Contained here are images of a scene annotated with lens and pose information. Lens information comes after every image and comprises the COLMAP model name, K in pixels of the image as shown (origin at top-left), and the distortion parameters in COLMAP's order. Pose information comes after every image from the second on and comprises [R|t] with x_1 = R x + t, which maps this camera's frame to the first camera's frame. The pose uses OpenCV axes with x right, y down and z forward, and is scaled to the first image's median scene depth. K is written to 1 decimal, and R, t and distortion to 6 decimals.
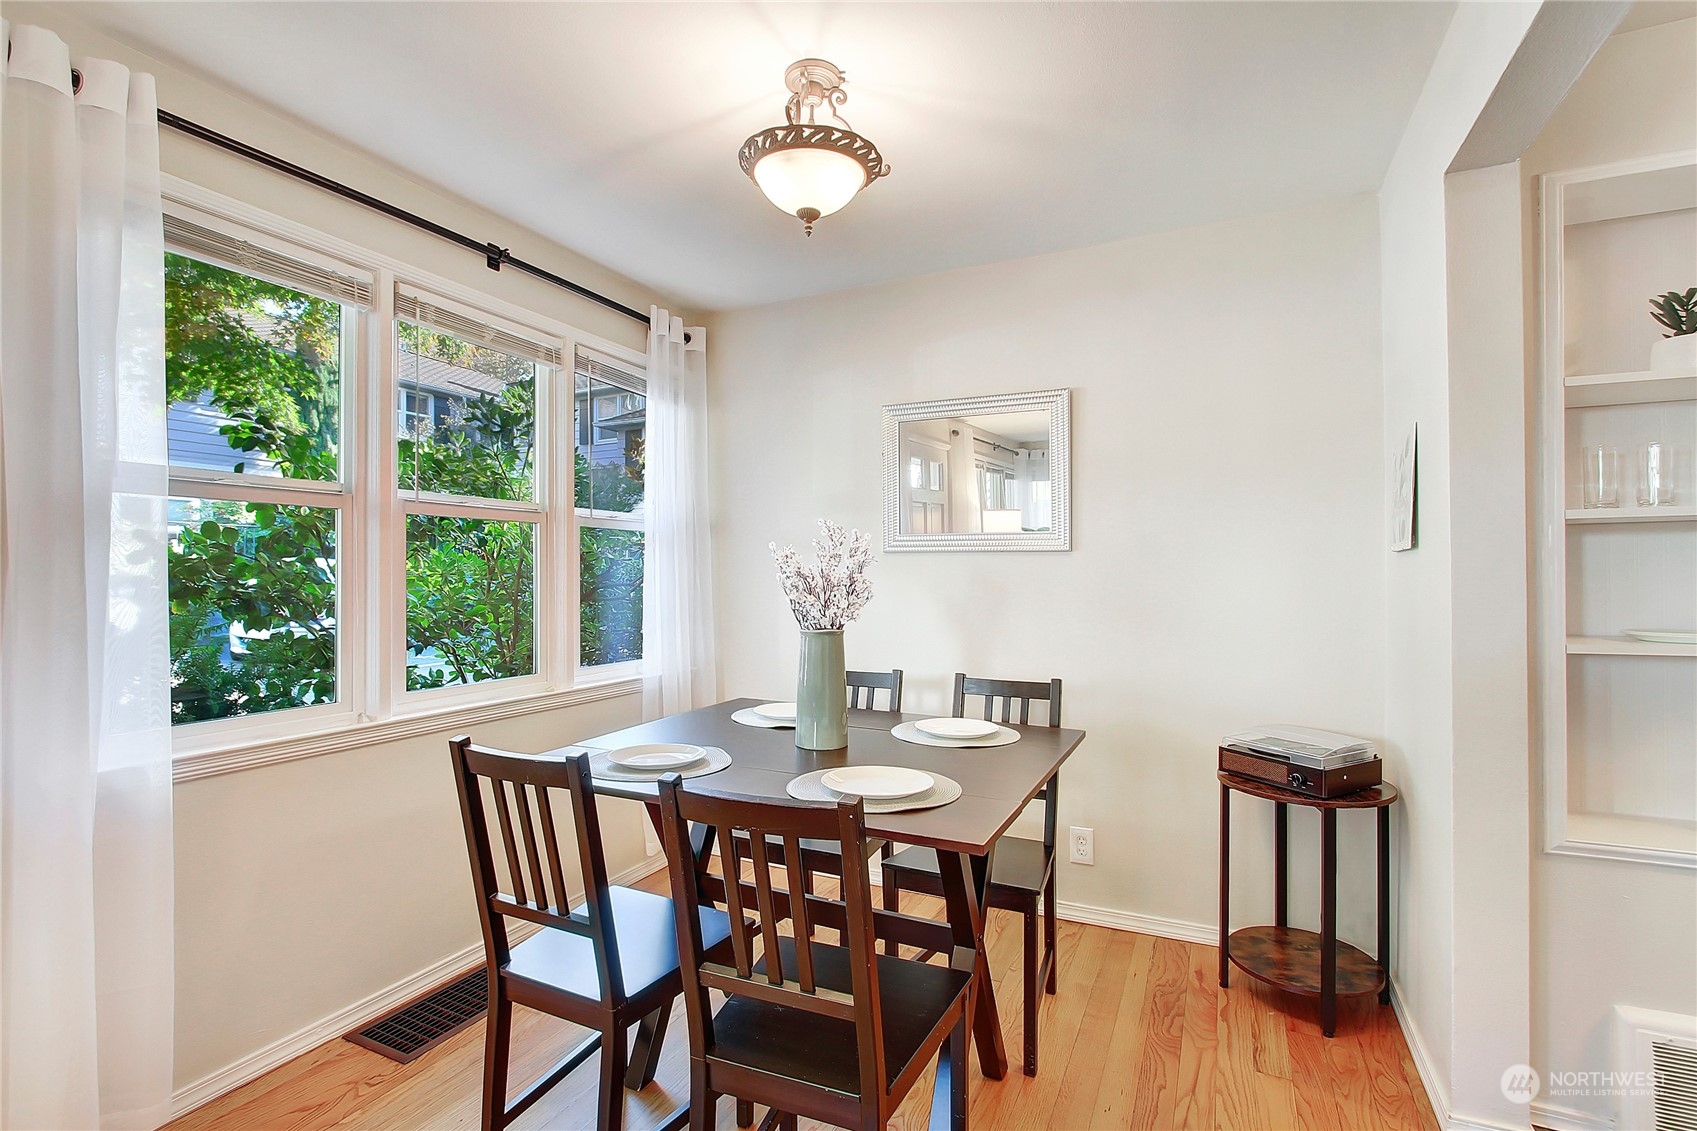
lens RADIAL K [[816.8, 0, 832.5], [0, 816.8, 572.4], [0, 0, 1]] dist [-0.014779, 0.004437]
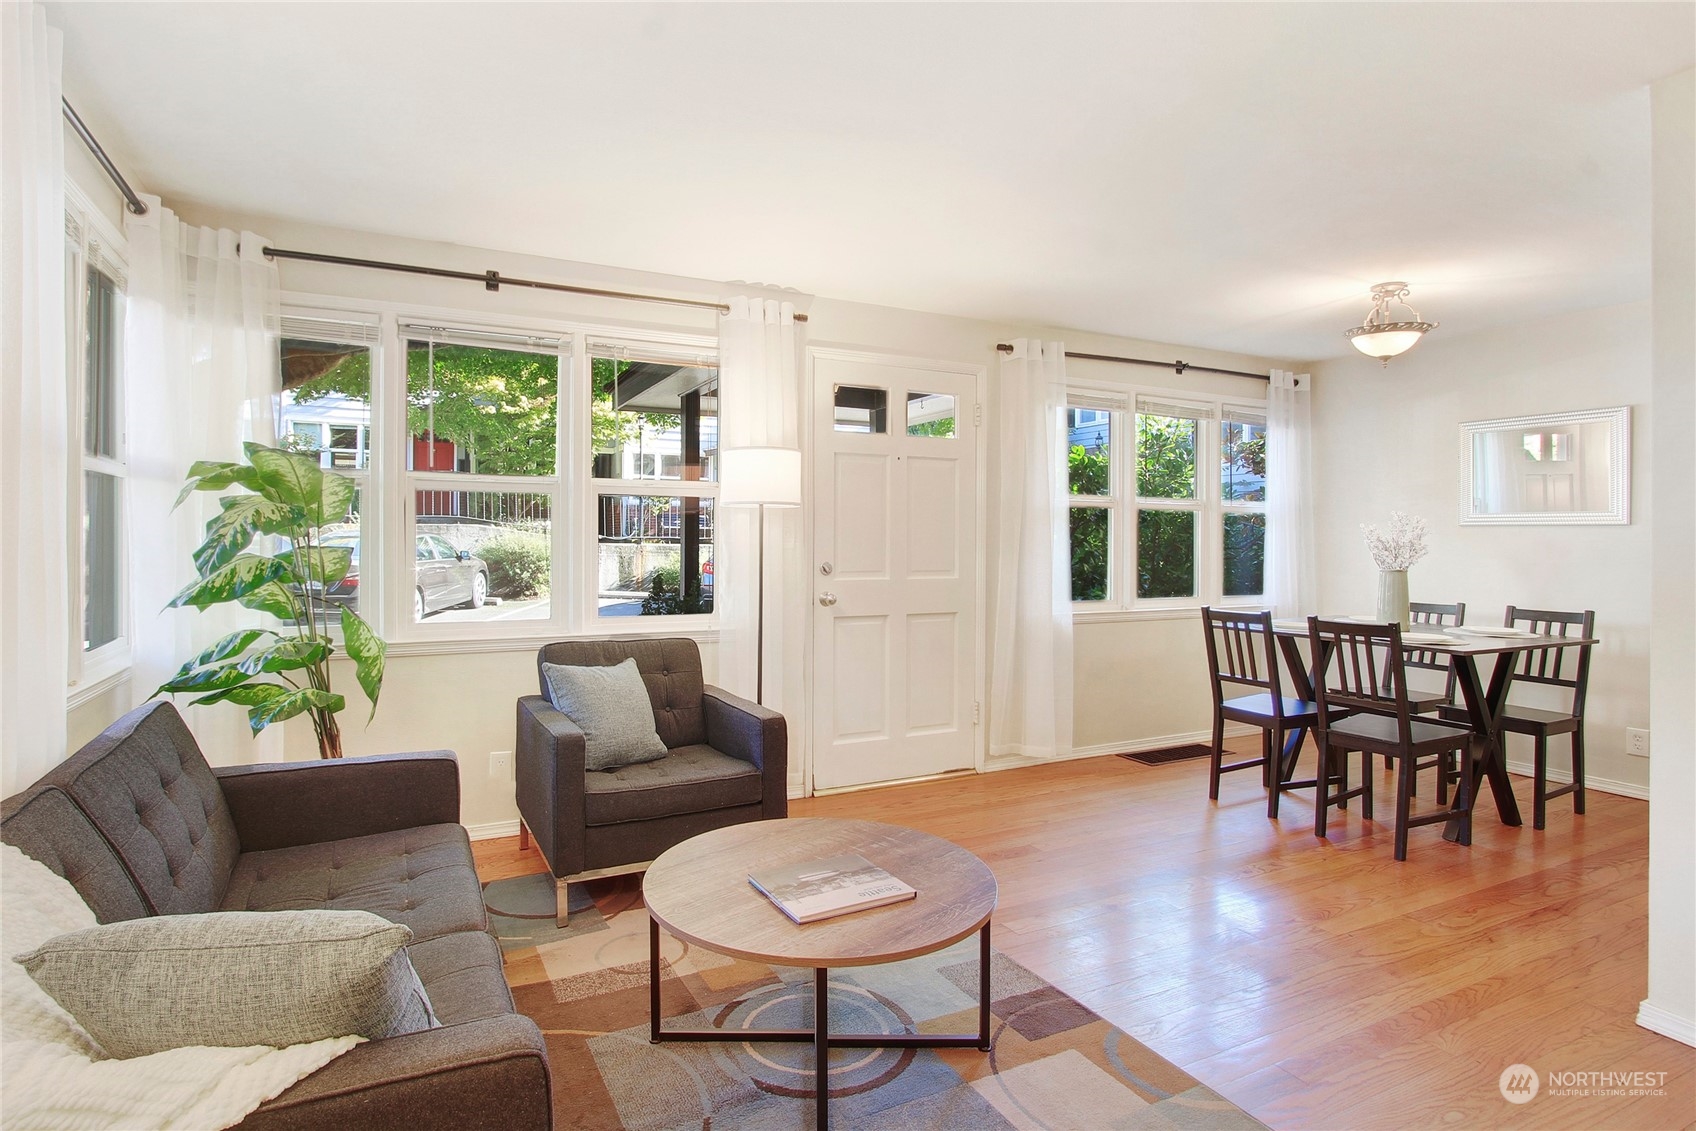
lens RADIAL K [[816.3, 0, 776.2], [0, 816.3, 546.8], [0, 0, 1]] dist [-0.014779, 0.004437]
pose [[0.760389, 0.007760, -0.649421, 0.099950], [-0.003260, 0.999962, 0.008132, 0.005909], [0.649460, -0.004066, 0.760385, -1.140863]]
